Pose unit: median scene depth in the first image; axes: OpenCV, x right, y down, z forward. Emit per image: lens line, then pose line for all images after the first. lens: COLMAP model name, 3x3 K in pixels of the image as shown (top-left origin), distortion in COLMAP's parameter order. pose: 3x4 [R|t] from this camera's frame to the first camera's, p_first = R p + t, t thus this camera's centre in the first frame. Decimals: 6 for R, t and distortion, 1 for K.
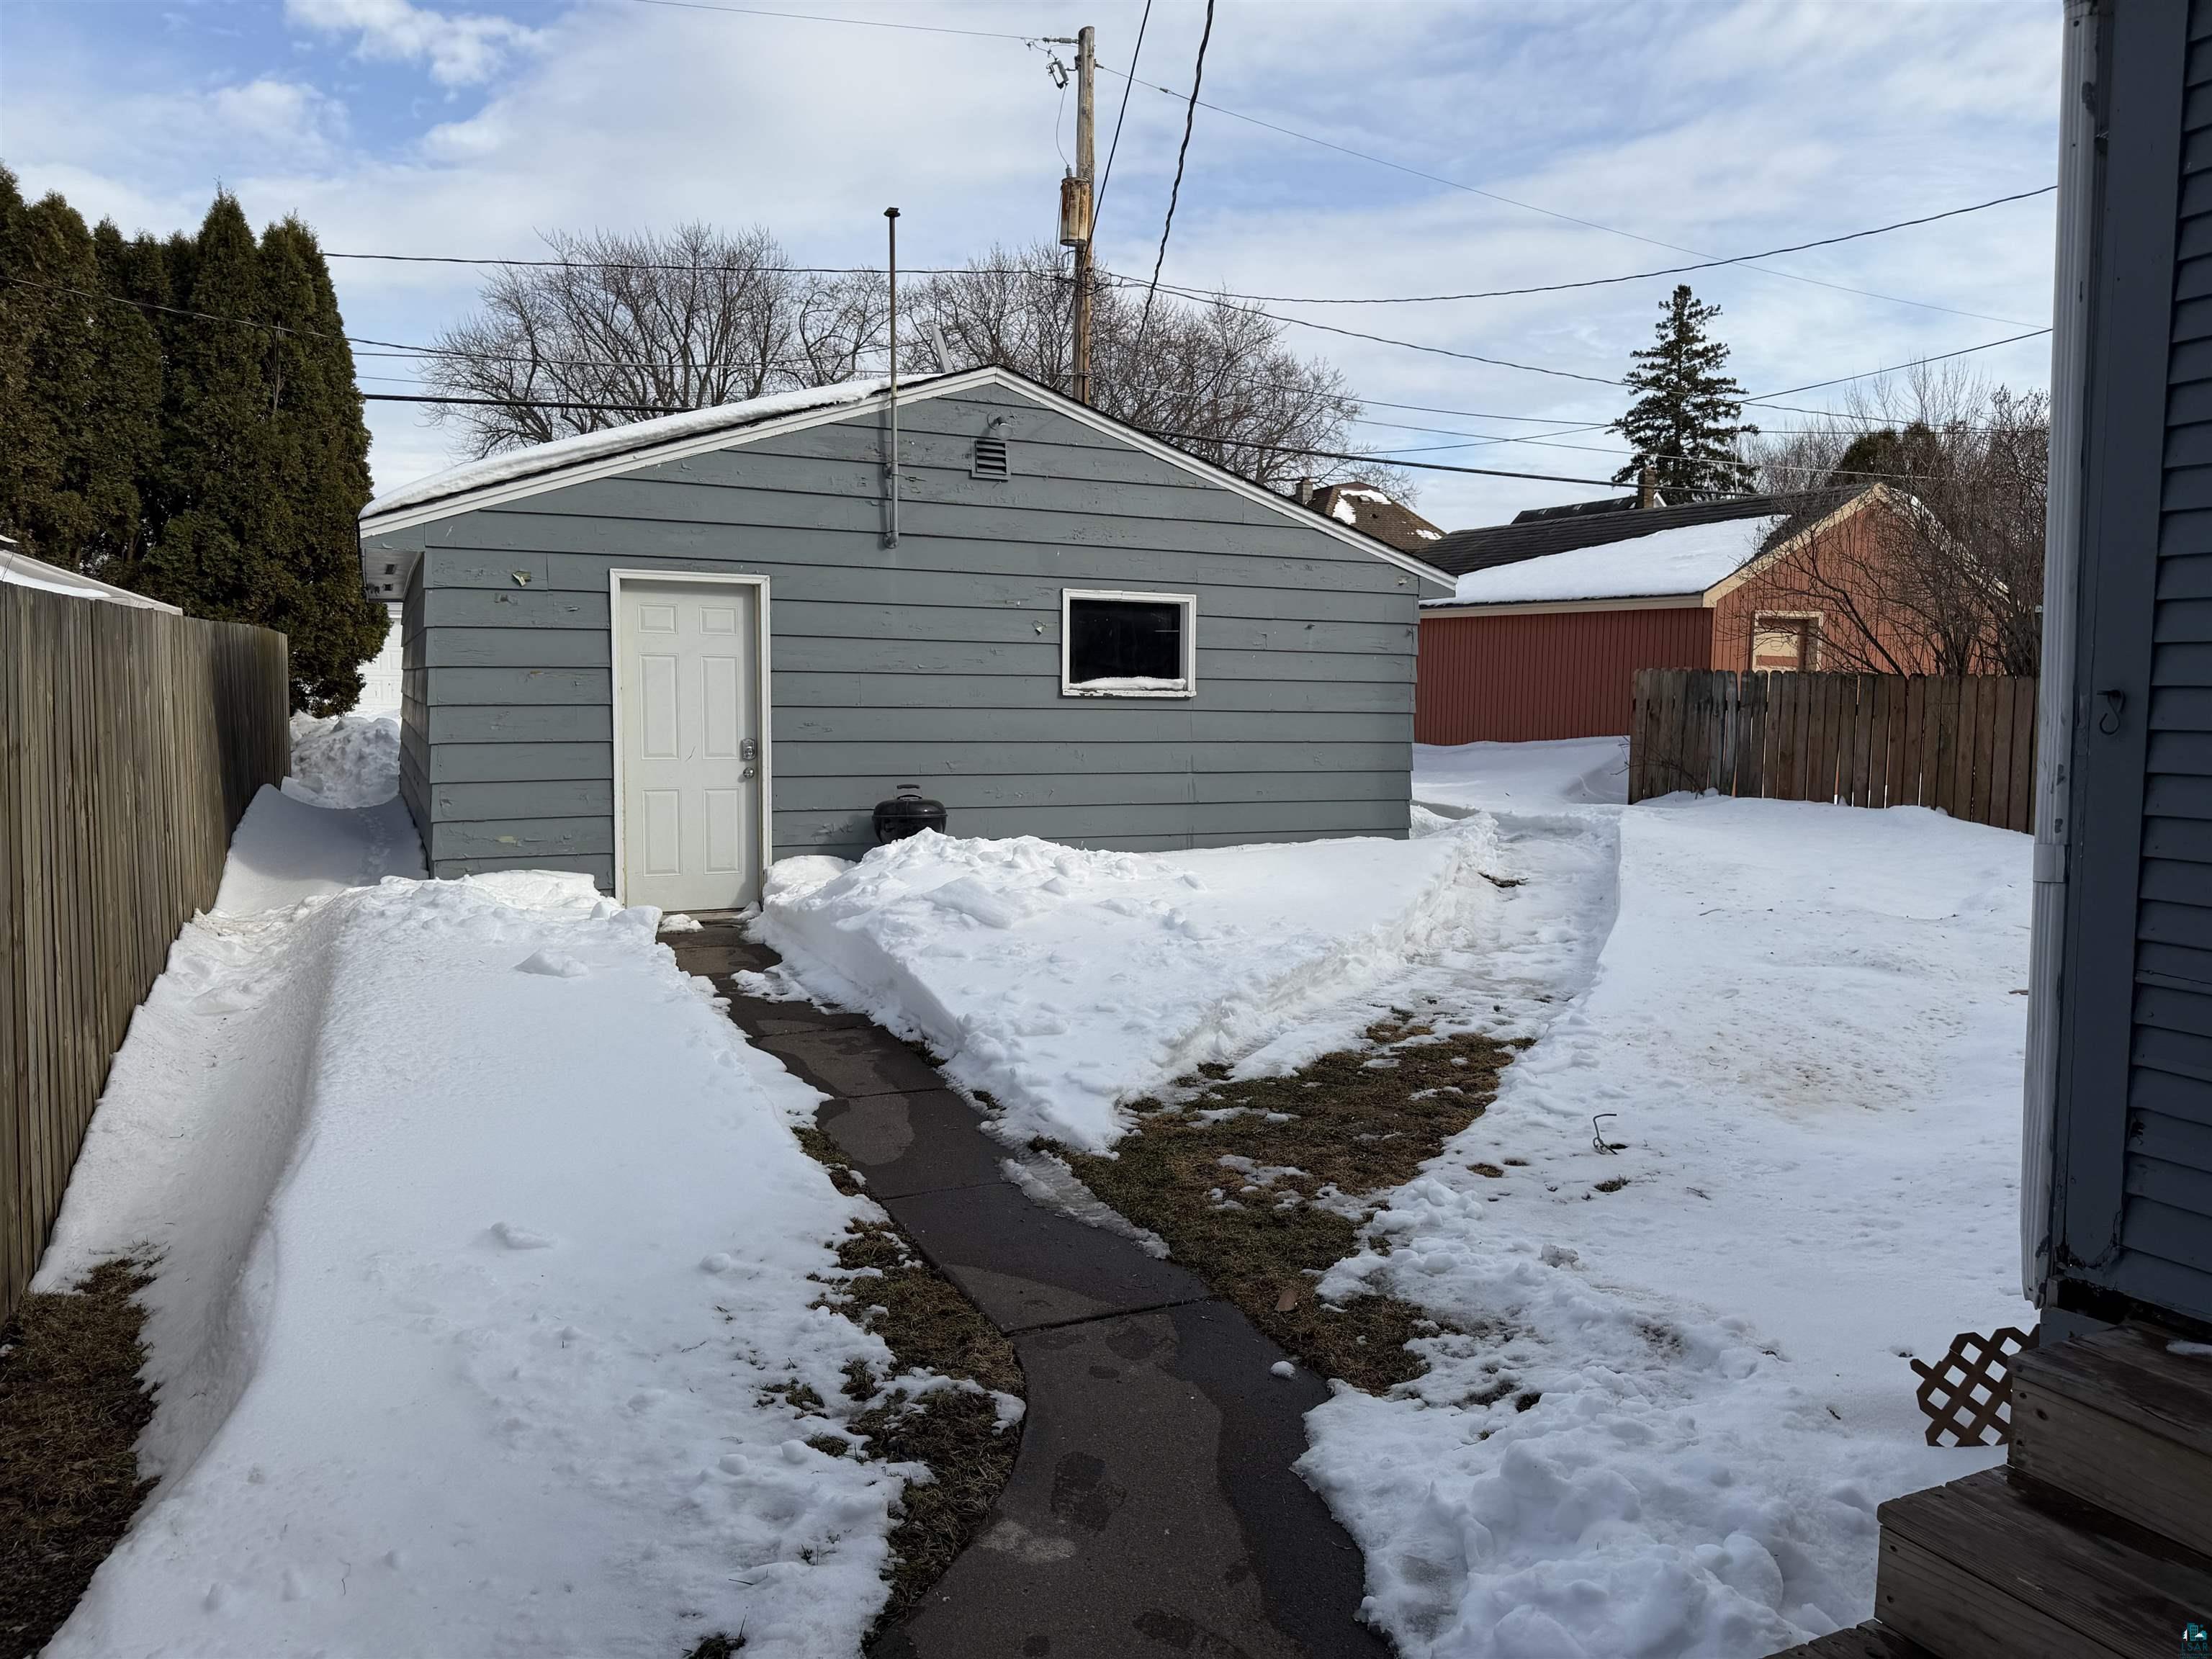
lens RADIAL K [[1552.2, 0, 1106.0], [0, 1552.2, 829.5], [0, 0, 1]] dist [0.058231, -0.000343]
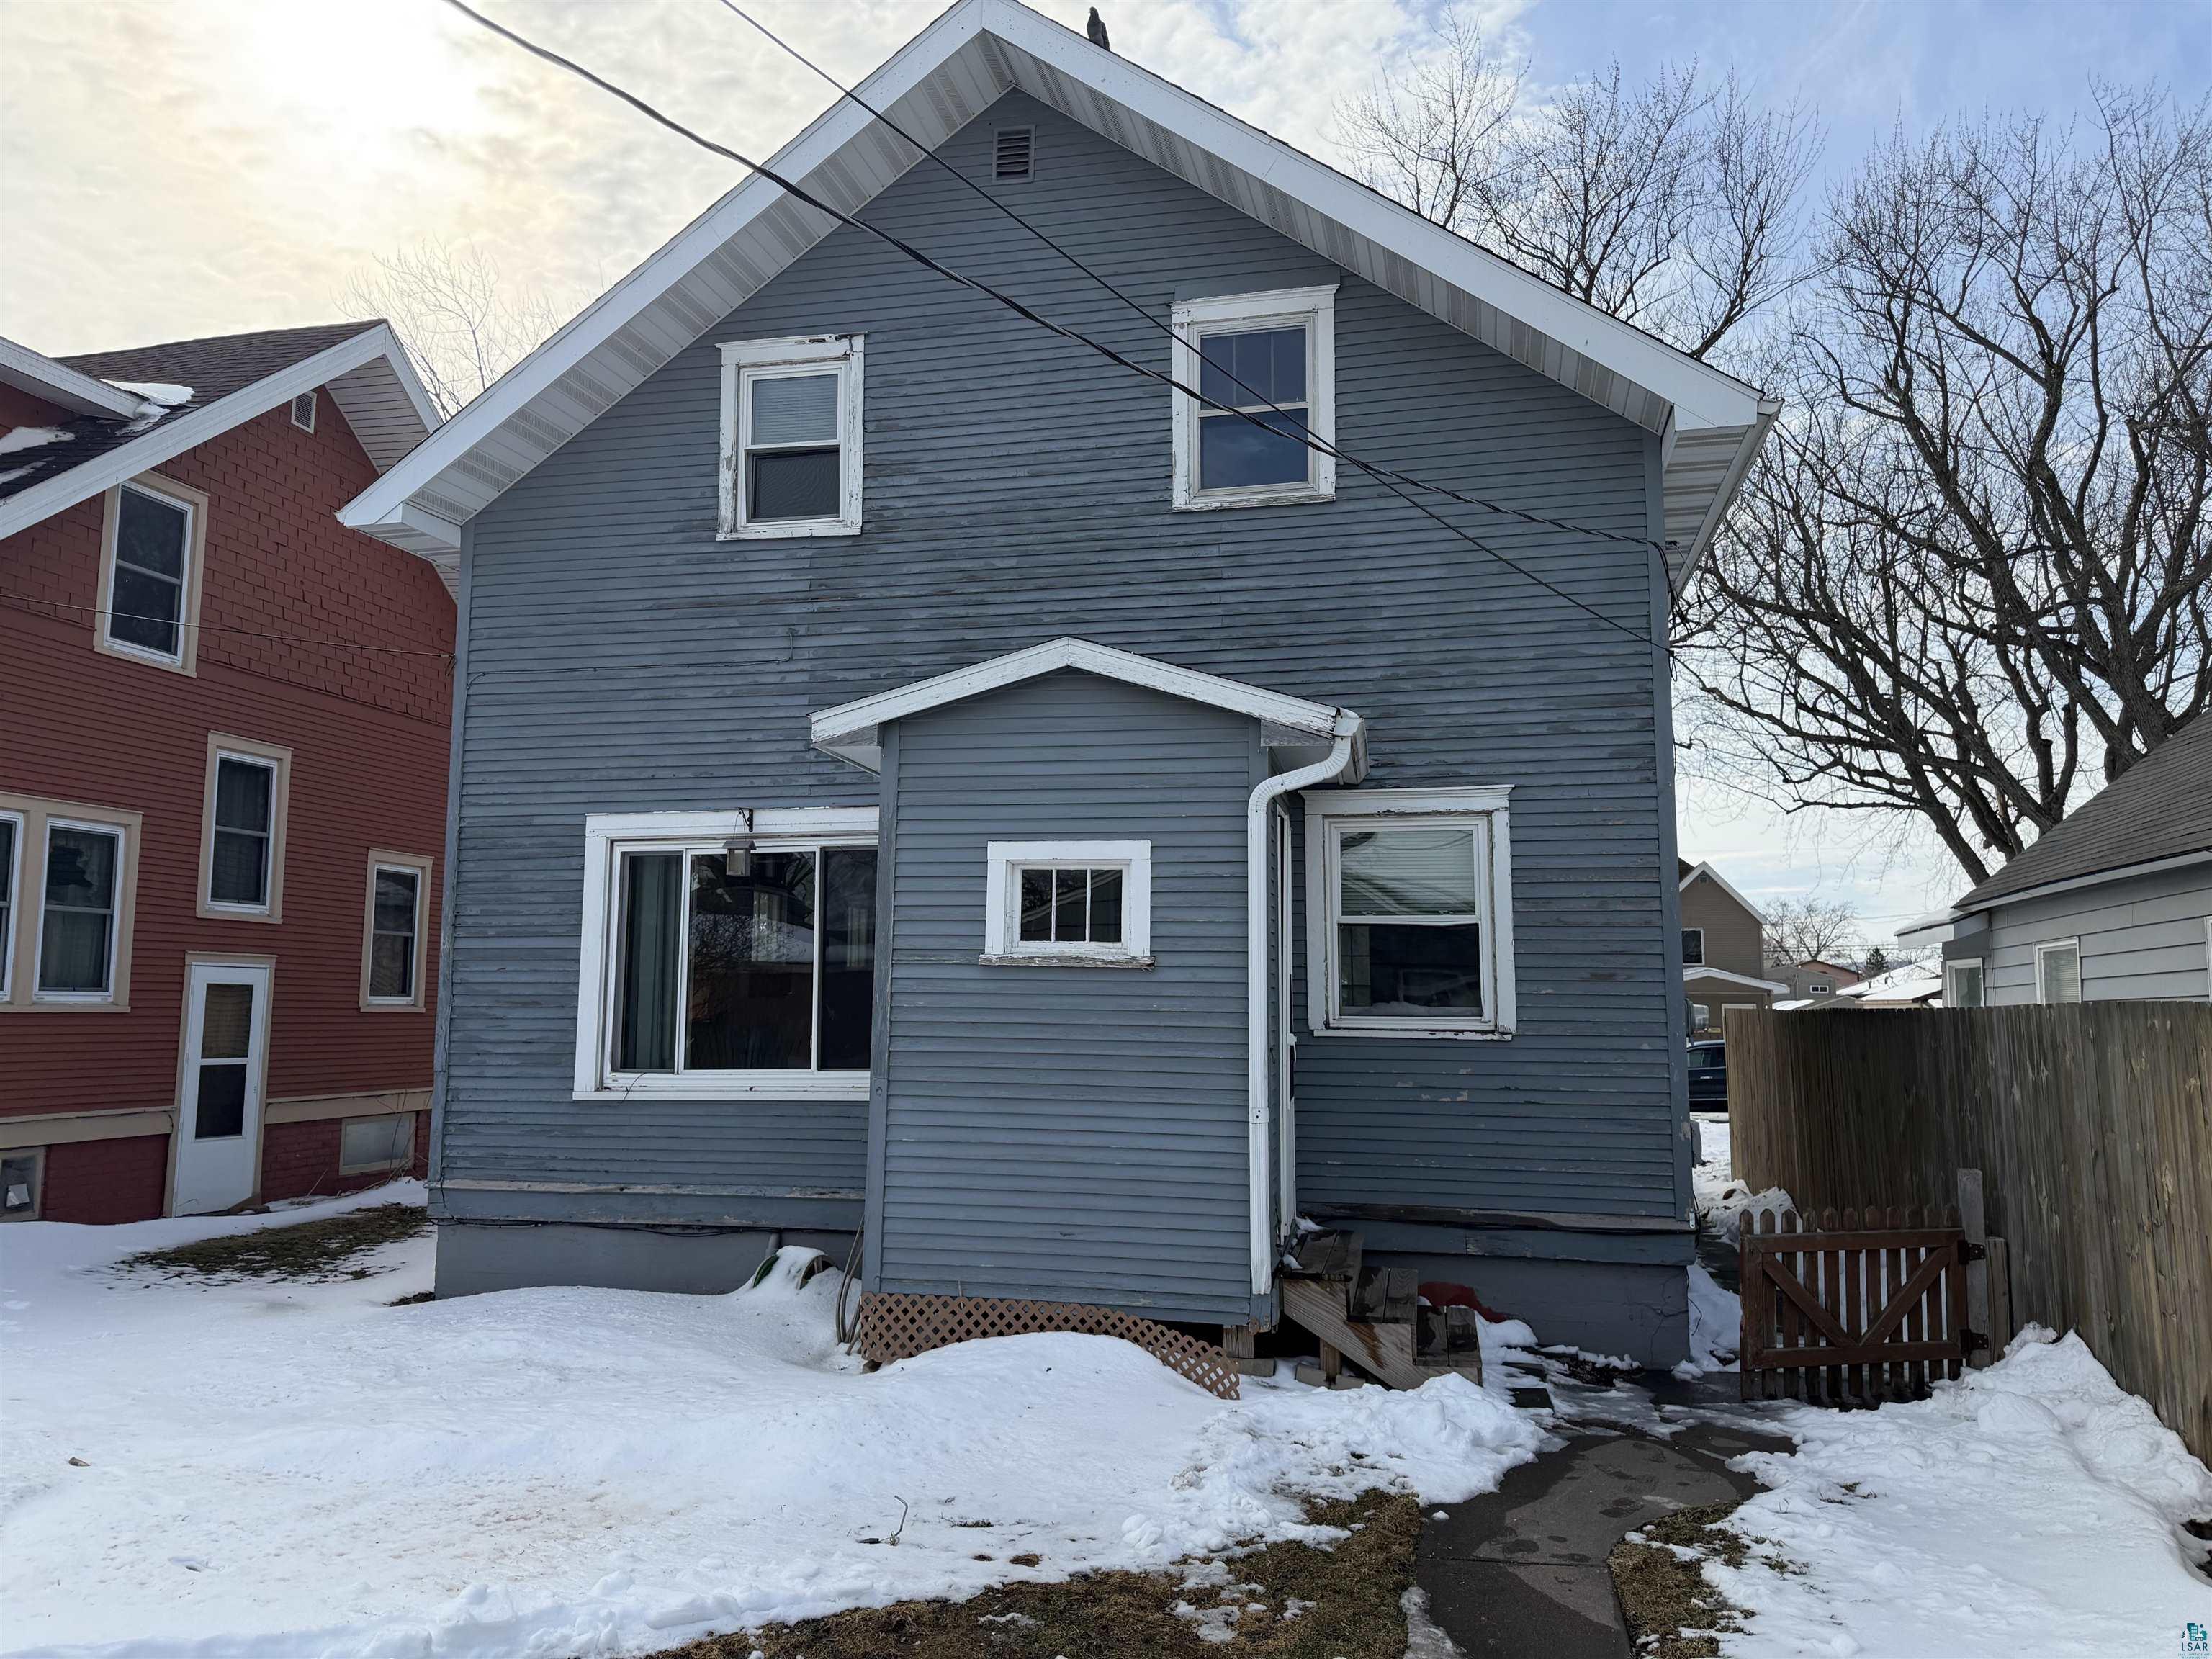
lens RADIAL K [[1552.2, 0, 1106.0], [0, 1552.2, 829.5], [0, 0, 1]] dist [0.058231, -0.000343]
pose [[-0.793860, 0.060279, 0.605106, -0.531343], [0.052010, 0.998159, -0.031201, -0.263949], [-0.605873, 0.006703, -0.795533, 2.135992]]
